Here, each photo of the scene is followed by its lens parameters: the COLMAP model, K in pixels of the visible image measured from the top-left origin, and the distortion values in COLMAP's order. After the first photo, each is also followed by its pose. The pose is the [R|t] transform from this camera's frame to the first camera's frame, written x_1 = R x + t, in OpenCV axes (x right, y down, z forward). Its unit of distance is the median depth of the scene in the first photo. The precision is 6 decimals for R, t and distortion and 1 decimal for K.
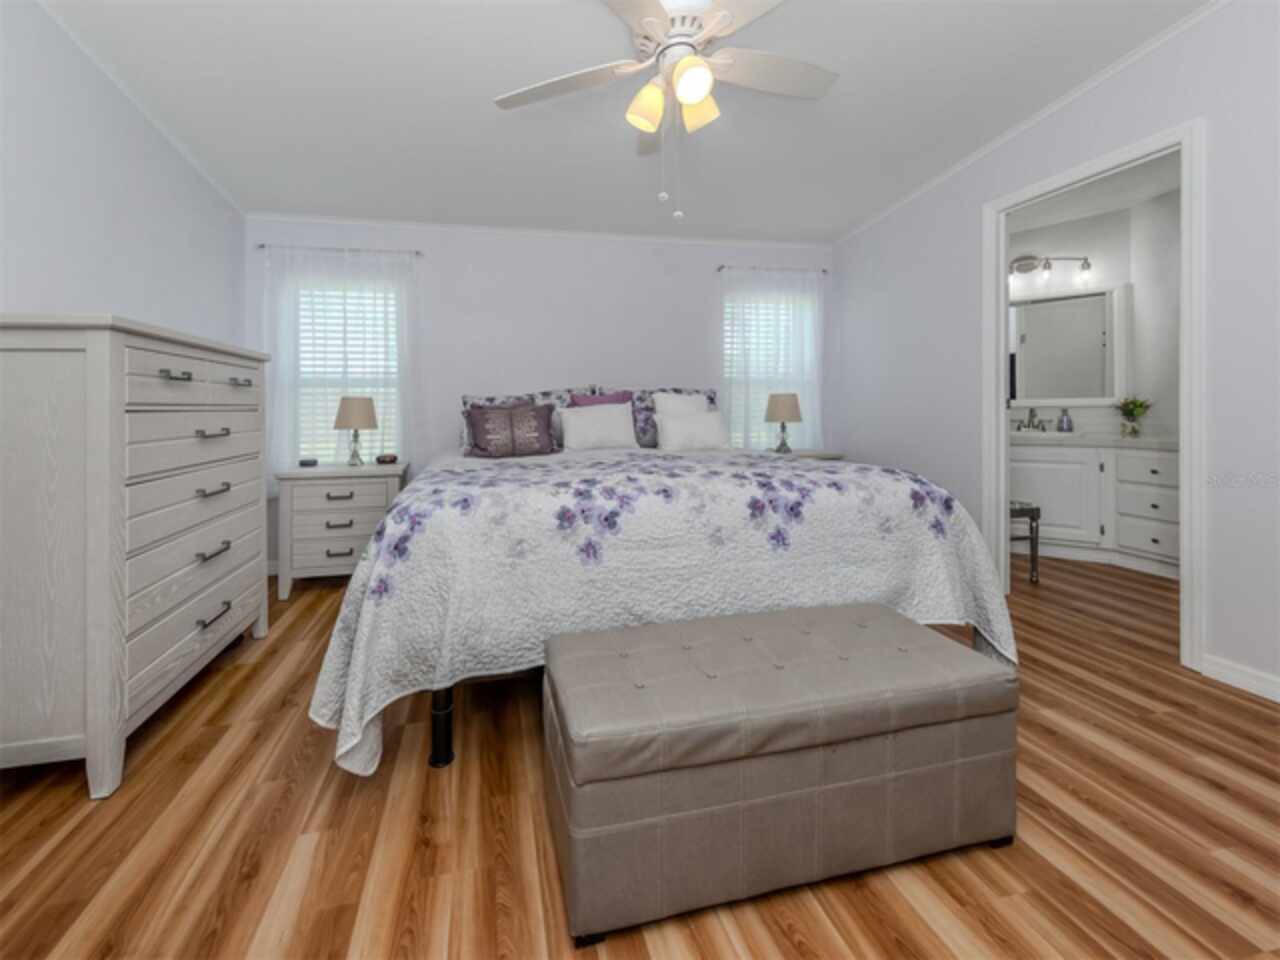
lens RADIAL K [[525.4, 0, 638.5], [0, 525.4, 382.0], [0, 0, 1]] dist [-0.002144, -0.000090]
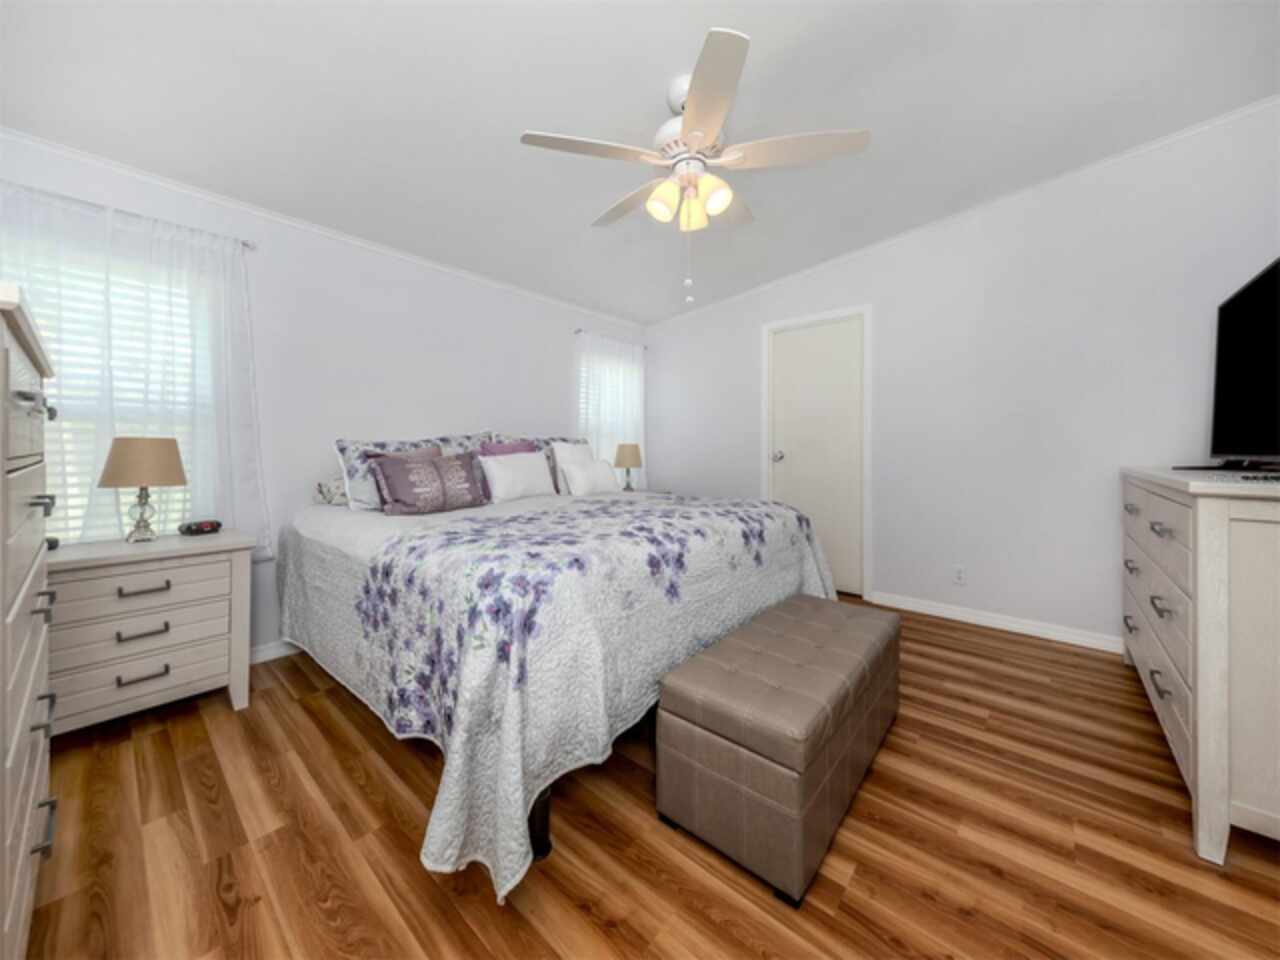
lens RADIAL K [[476.4, 0, 639.3], [0, 476.4, 421.4], [0, 0, 1]] dist [0.000558, -0.000202]
pose [[0.781762, 0.049286, 0.621626, -0.489294], [-0.045291, 0.998727, -0.022227, -0.008214], [-0.621930, -0.010778, 0.782998, 0.155437]]
